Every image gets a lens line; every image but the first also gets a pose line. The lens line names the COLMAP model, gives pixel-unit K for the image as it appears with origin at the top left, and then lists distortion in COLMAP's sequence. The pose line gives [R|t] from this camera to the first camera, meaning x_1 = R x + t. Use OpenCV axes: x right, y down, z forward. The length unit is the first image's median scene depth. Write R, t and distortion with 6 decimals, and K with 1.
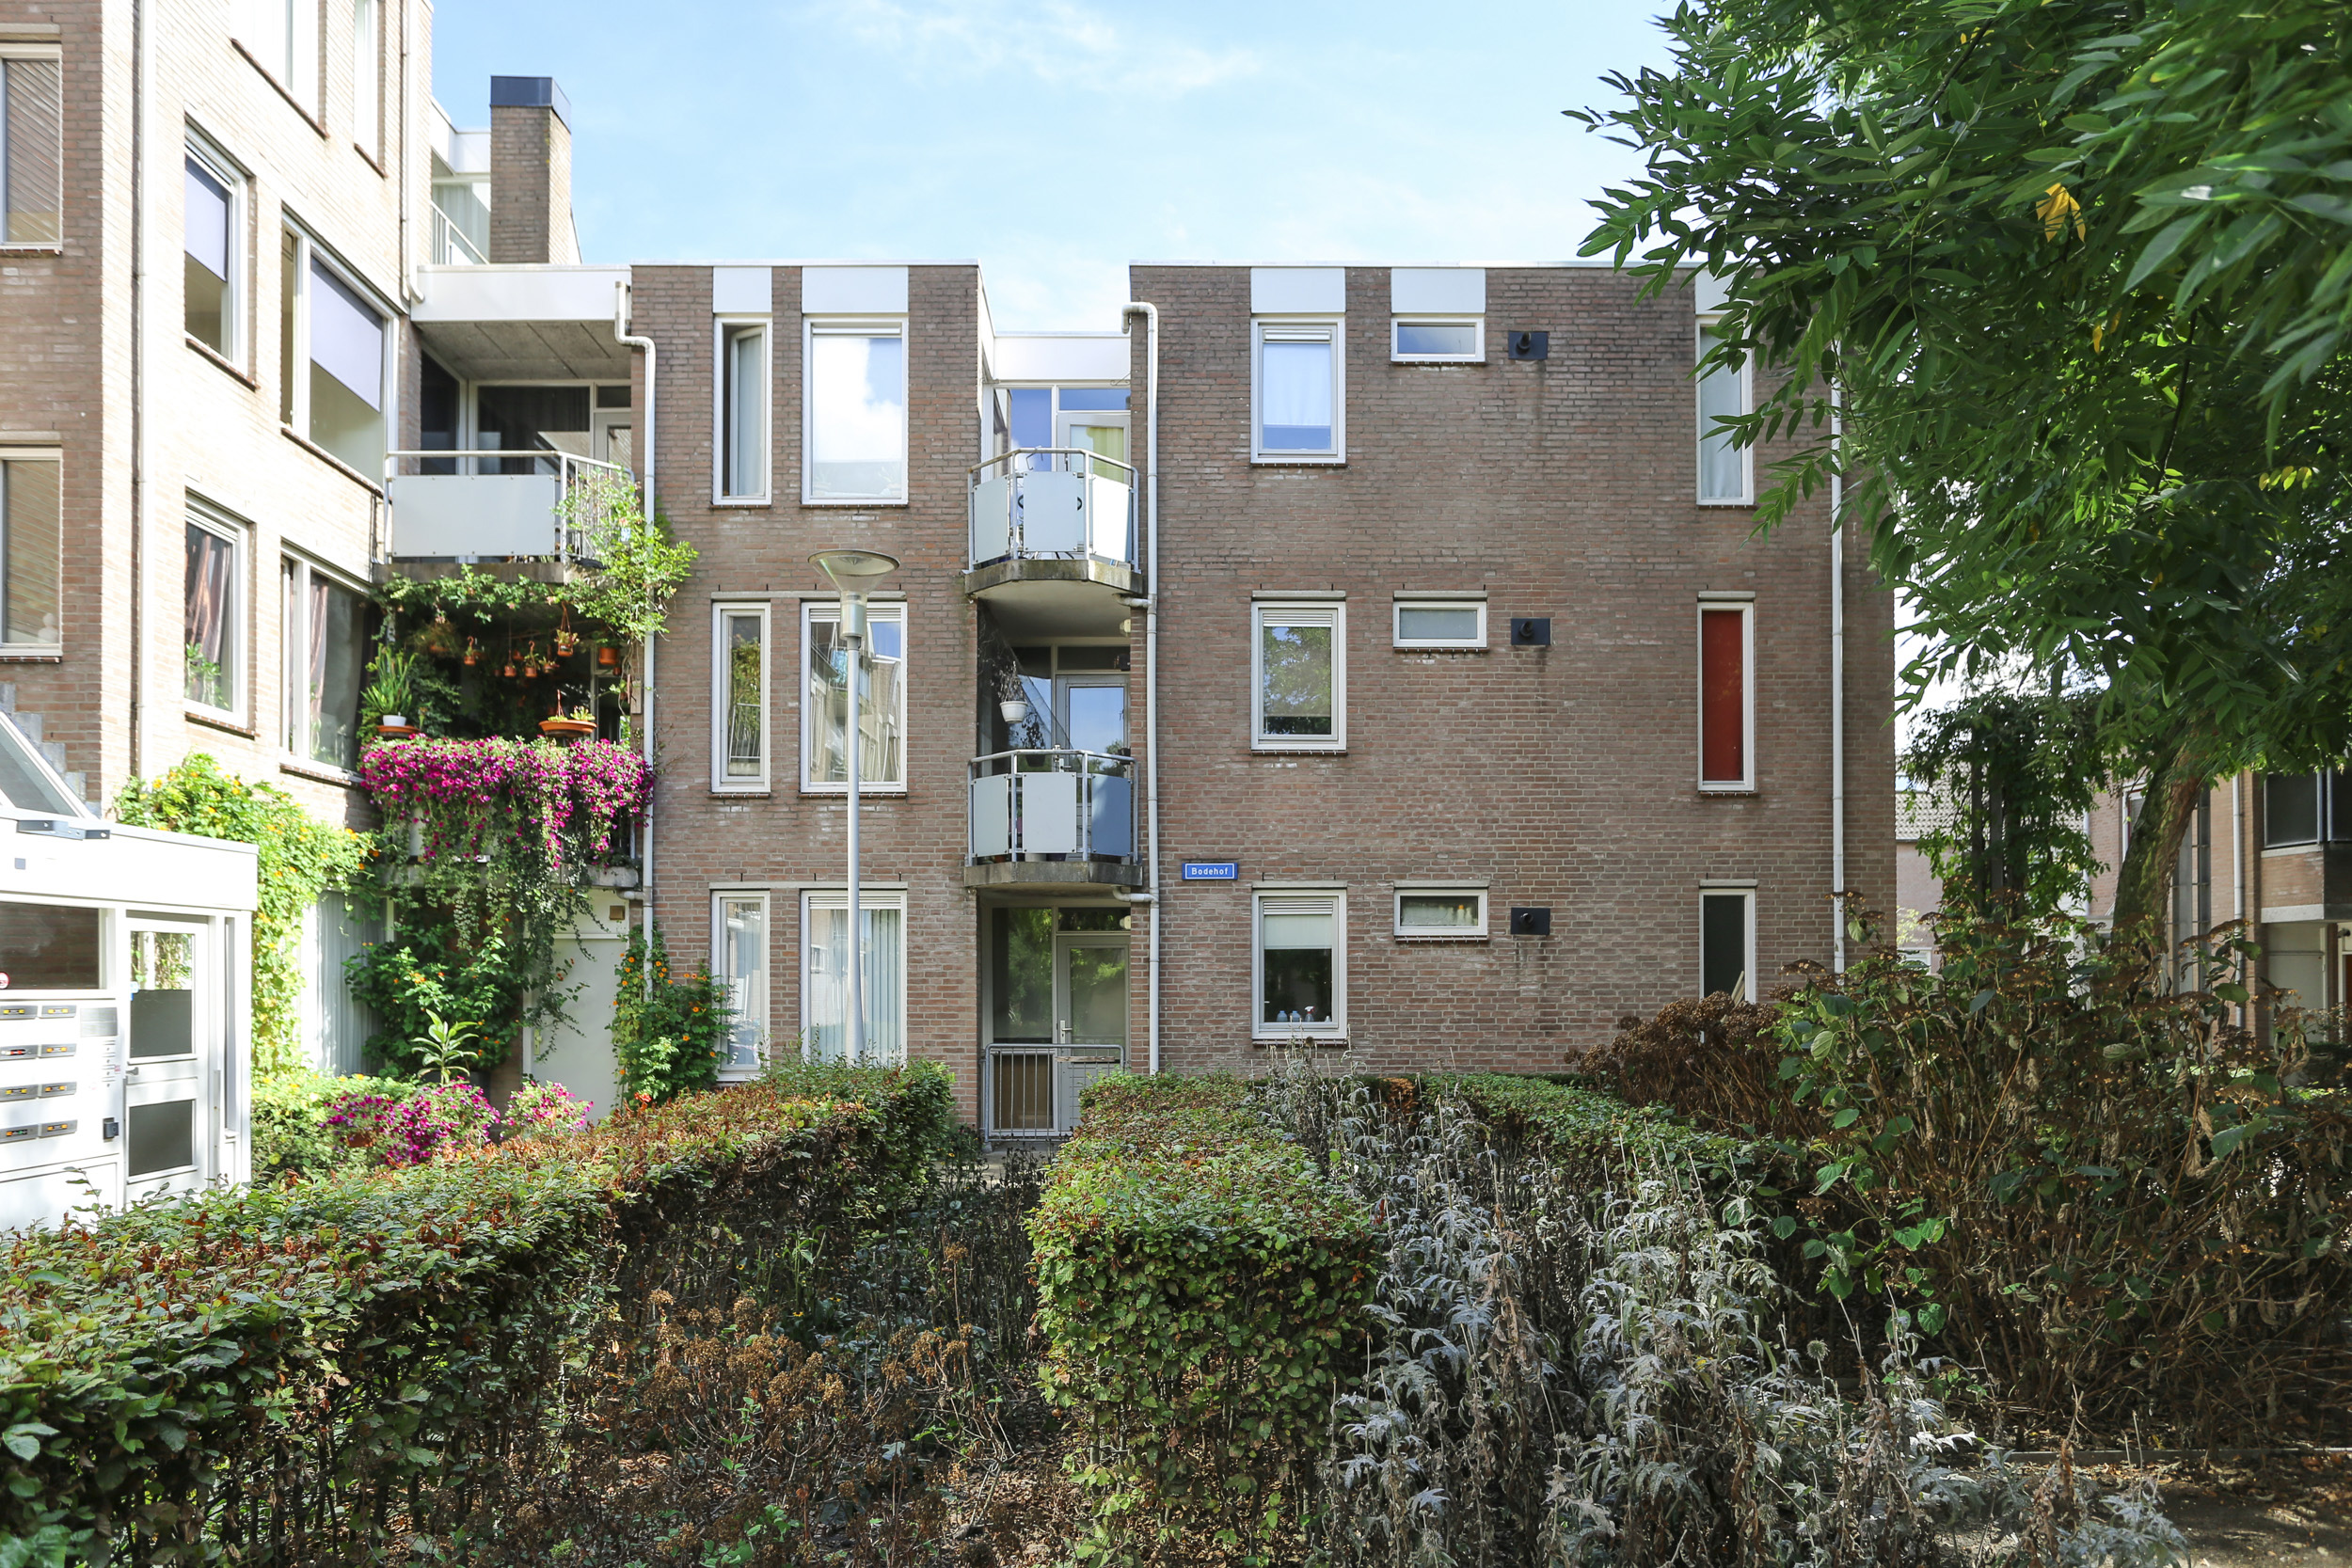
lens RADIAL K [[1605.9, 0, 1177.1], [0, 1605.9, 1020.6], [0, 0, 1]] dist [-0.006460, 0.006800]
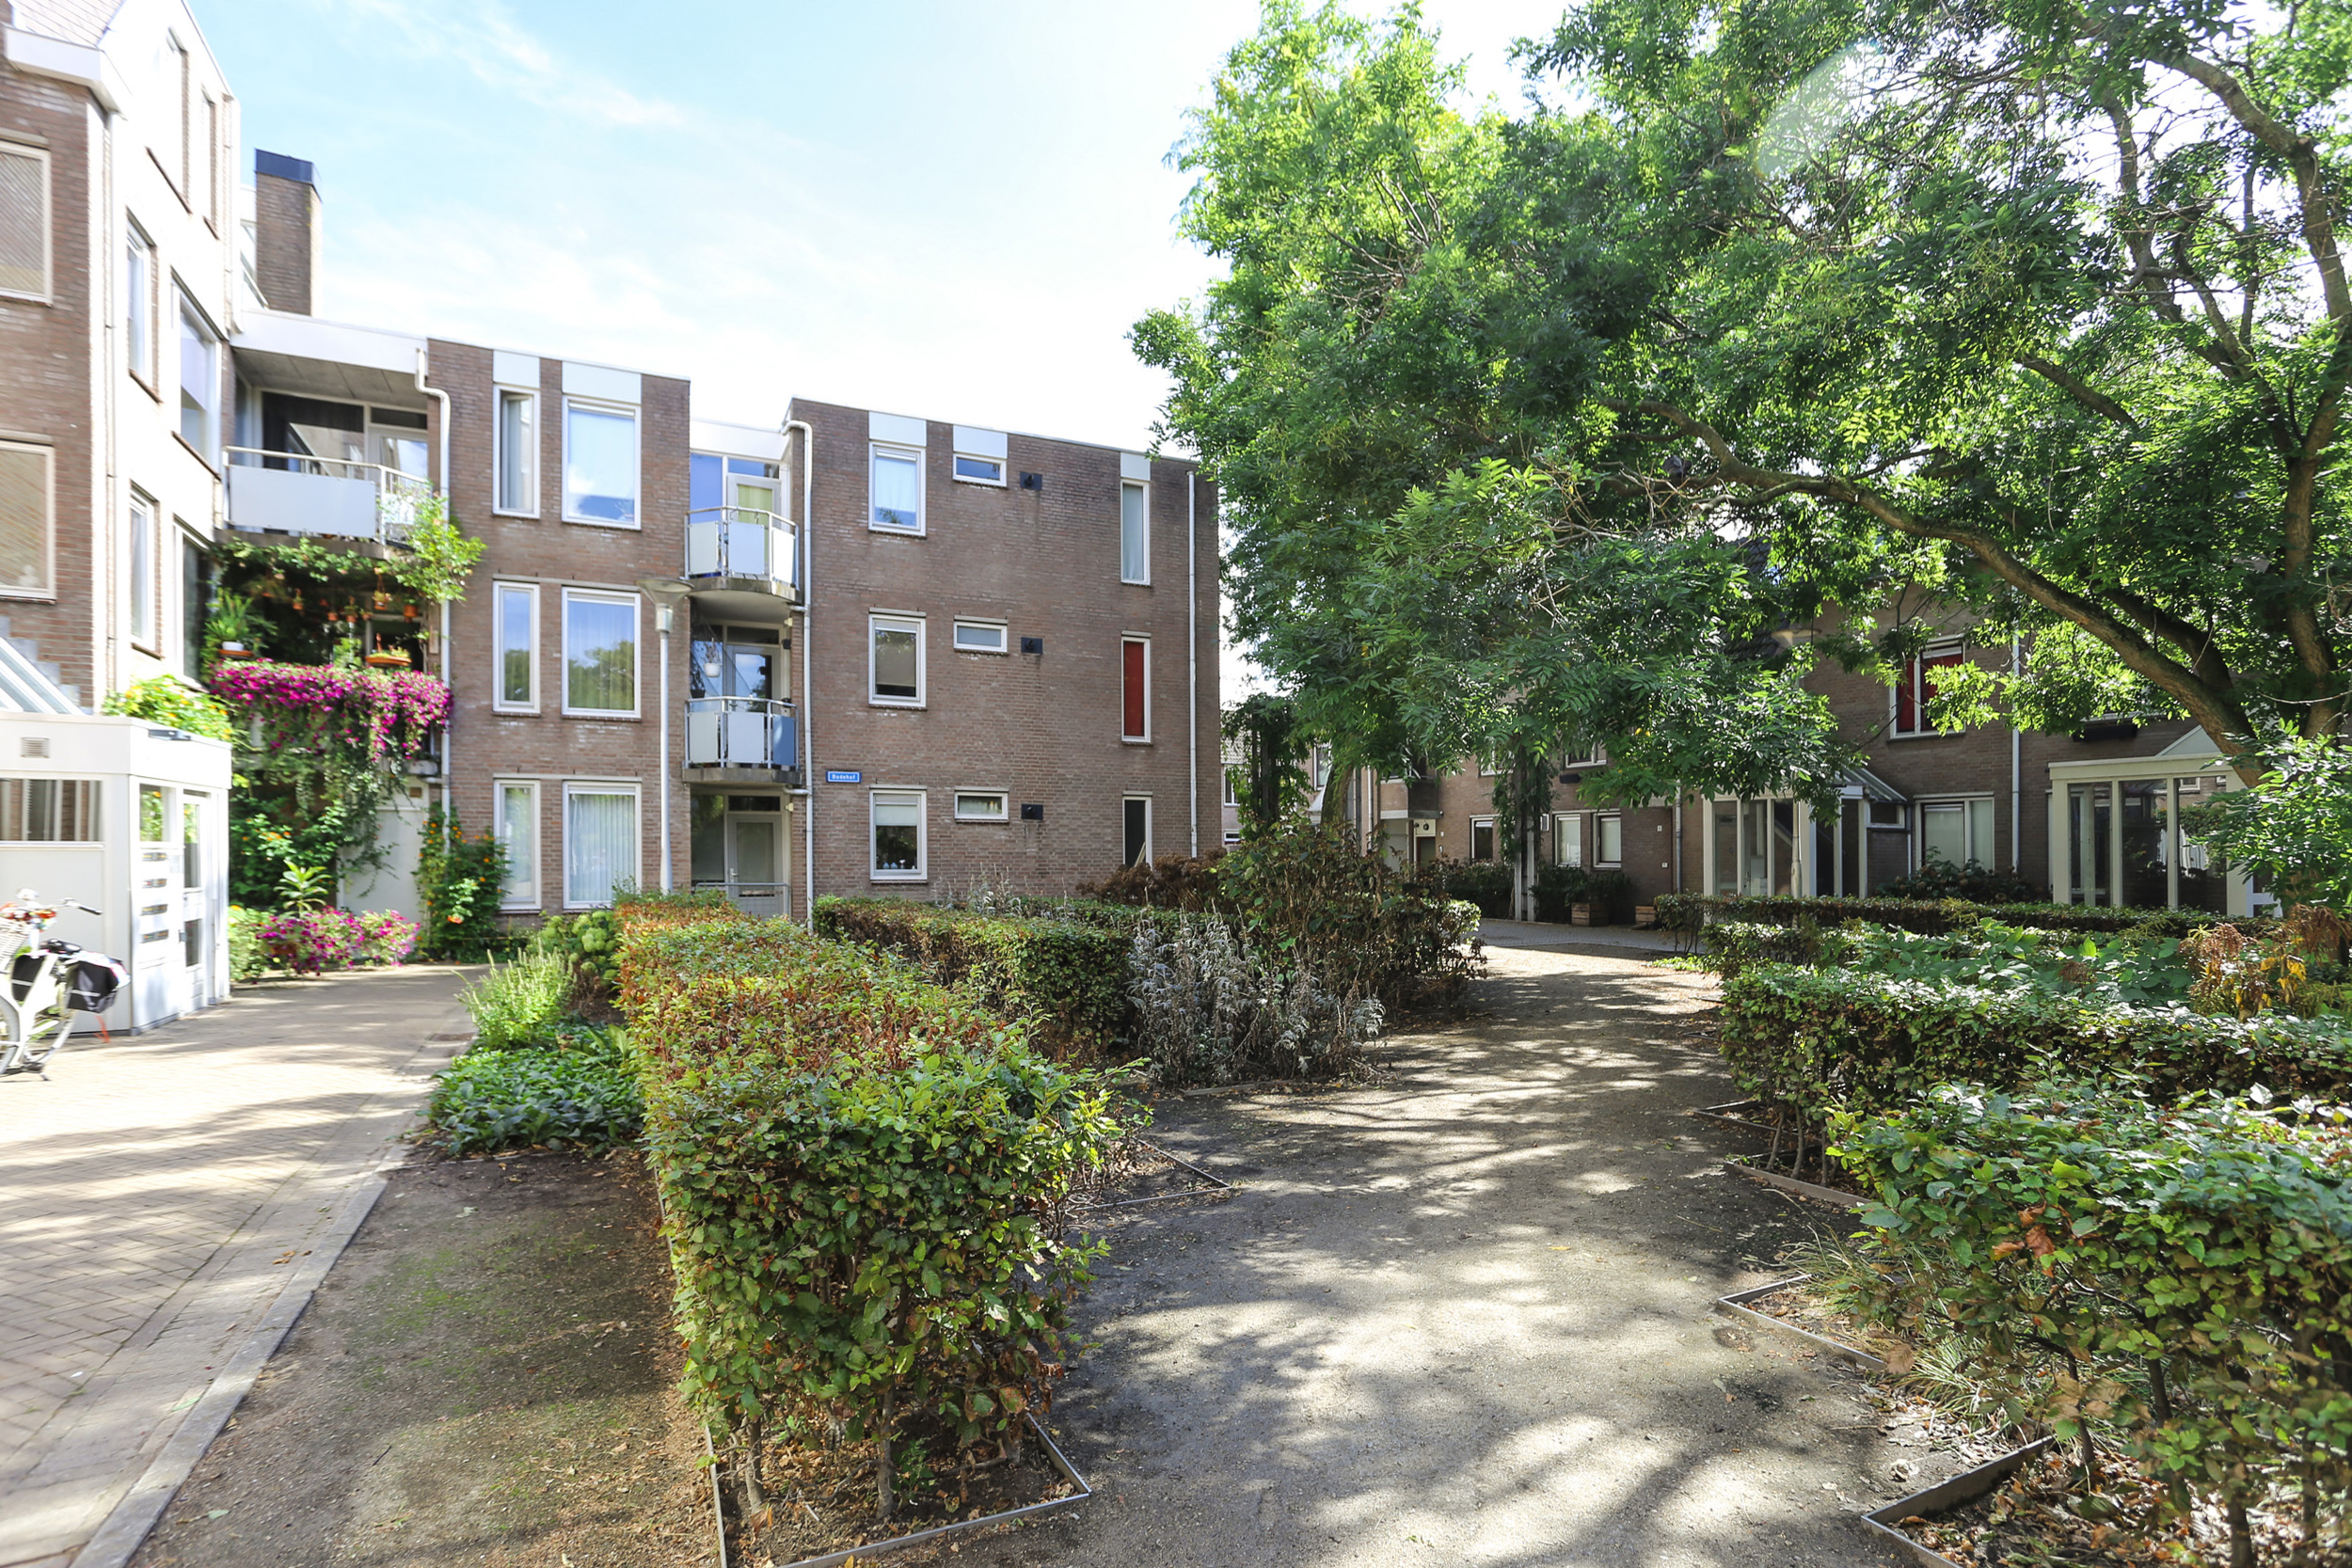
lens RADIAL K [[1193.2, 0, 1168.5], [0, 1193.2, 871.0], [0, 0, 1]] dist [0.016926, 0.000408]
pose [[0.910154, 0.000318, 0.414271, -0.184057], [0.001569, 0.999990, -0.004216, 0.008192], [-0.414268, 0.004487, 0.910144, -0.243708]]
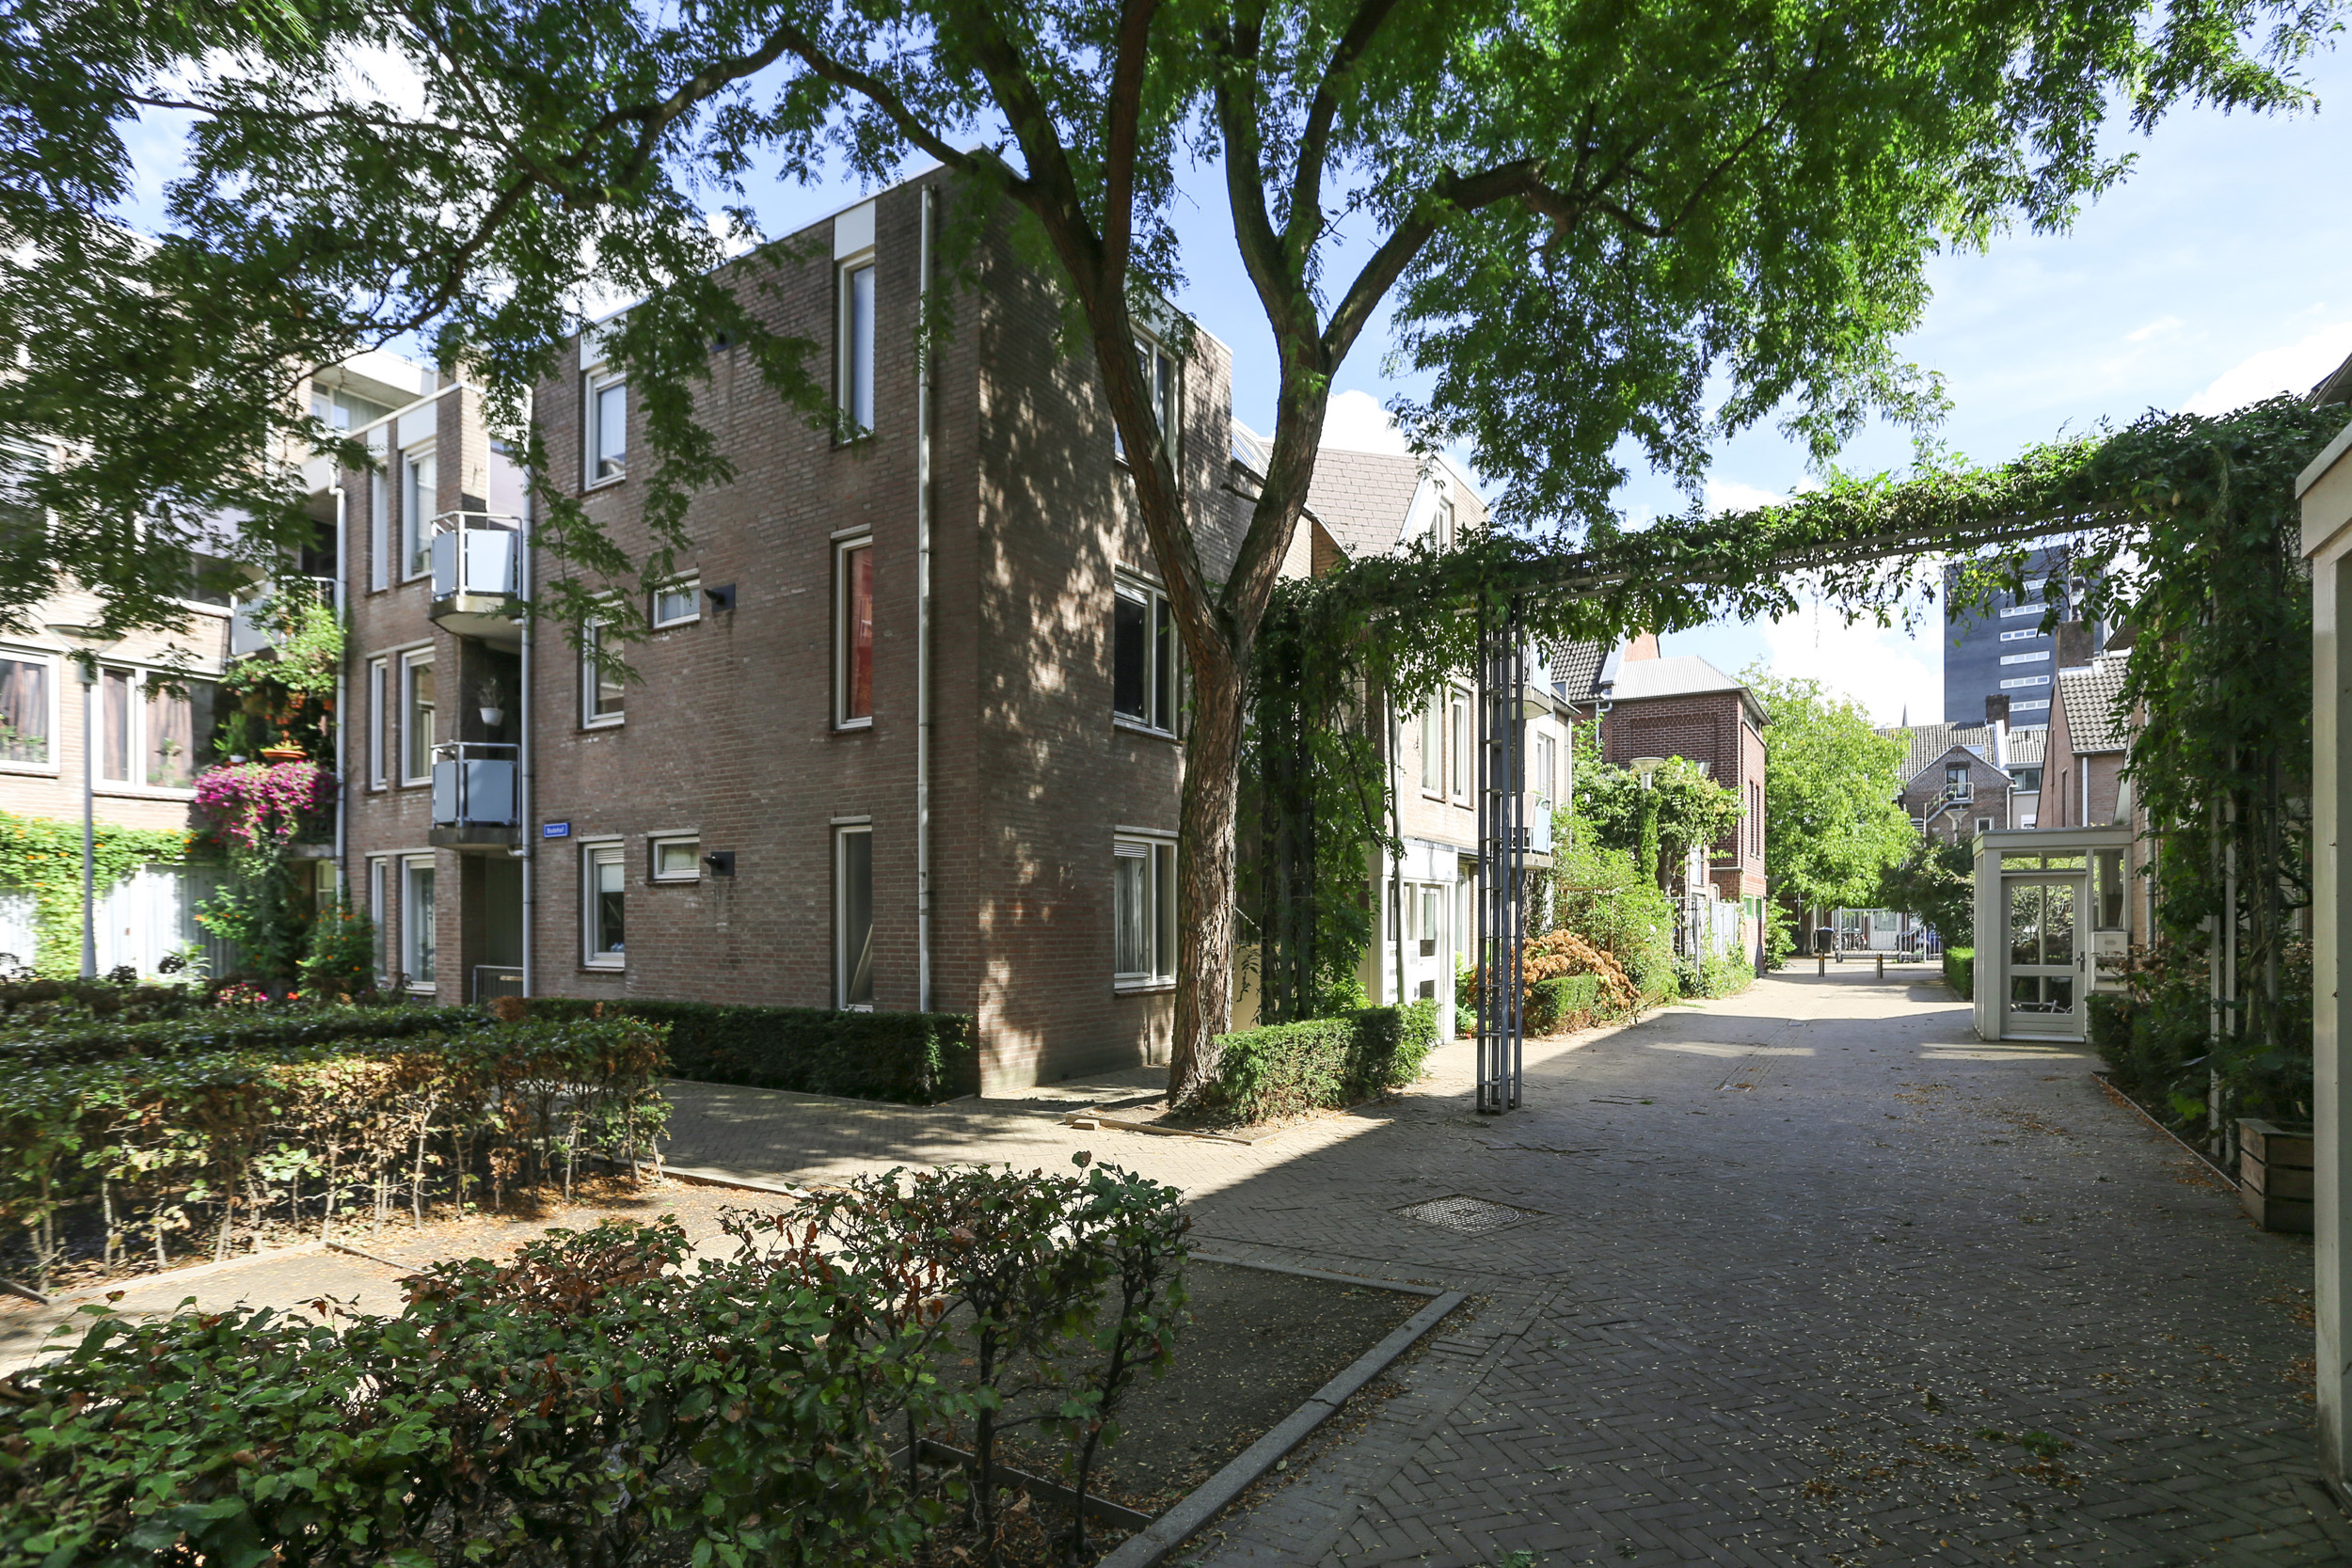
lens RADIAL K [[1174.3, 0, 1176.5], [0, 1174.3, 920.4], [0, 0, 1]] dist [0.001163, 0.000218]
pose [[0.842830, -0.000033, -0.538179, 0.919778], [-0.001033, 0.999998, -0.001680, -0.022621], [0.538178, 0.001972, 0.842829, 0.498849]]
